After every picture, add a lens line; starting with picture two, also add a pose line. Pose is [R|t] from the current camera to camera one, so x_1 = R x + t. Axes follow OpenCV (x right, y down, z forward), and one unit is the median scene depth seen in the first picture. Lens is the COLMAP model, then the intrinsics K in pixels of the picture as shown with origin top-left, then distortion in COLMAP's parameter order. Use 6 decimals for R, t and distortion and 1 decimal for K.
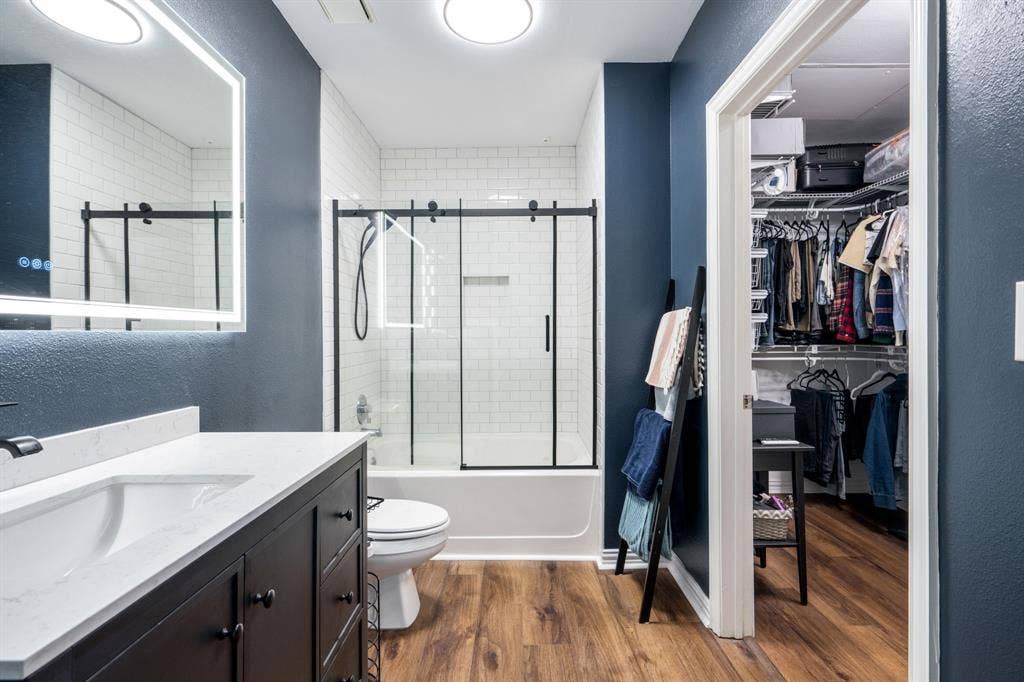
lens RADIAL K [[489.5, 0, 518.5], [0, 489.5, 334.8], [0, 0, 1]] dist [-0.002295, 0.000680]
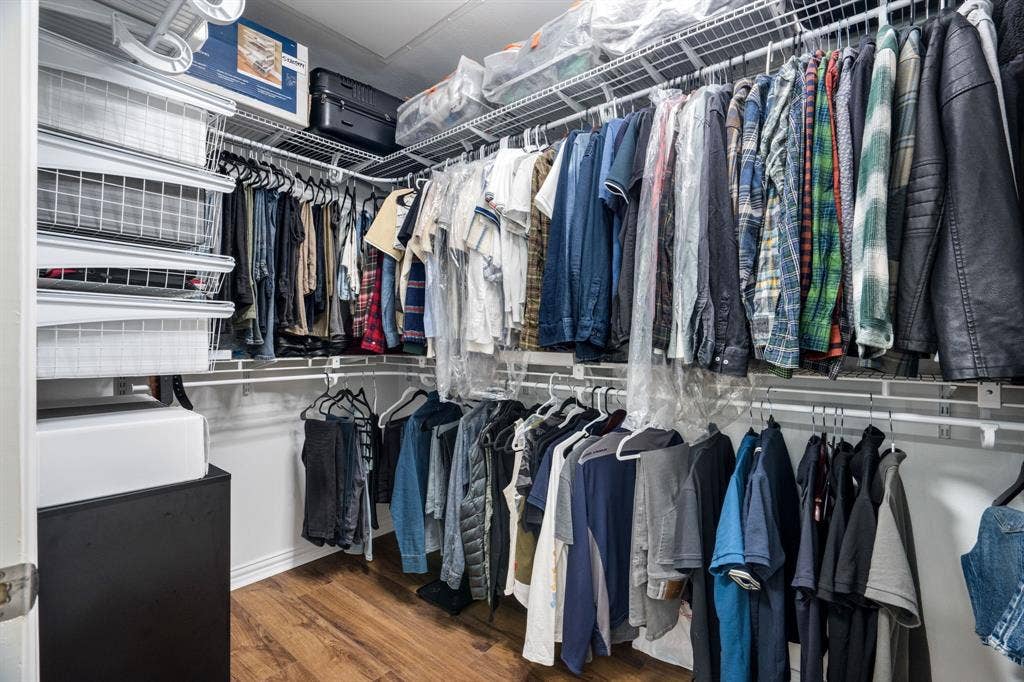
lens RADIAL K [[489.5, 0, 518.5], [0, 489.5, 334.8], [0, 0, 1]] dist [-0.002295, 0.000680]
pose [[0.656783, 0.014468, 0.753941, 0.327870], [-0.005489, 0.999881, -0.014405, -0.002781], [-0.754060, 0.005323, 0.656784, 0.446818]]
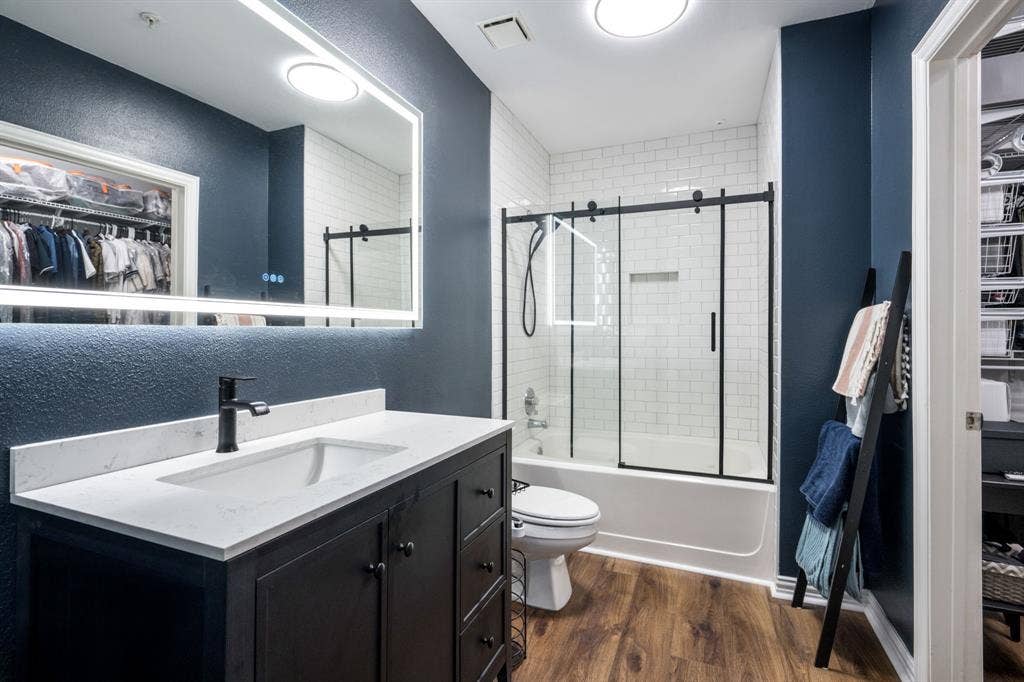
lens RADIAL K [[489.4, 0, 510.9], [0, 489.4, 333.3], [0, 0, 1]] dist [-0.002744, 0.000528]
pose [[0.923131, 0.009564, -0.384367, 0.062936], [-0.008774, 0.999954, 0.003808, -0.000135], [0.384386, -0.000143, 0.923173, -0.006012]]
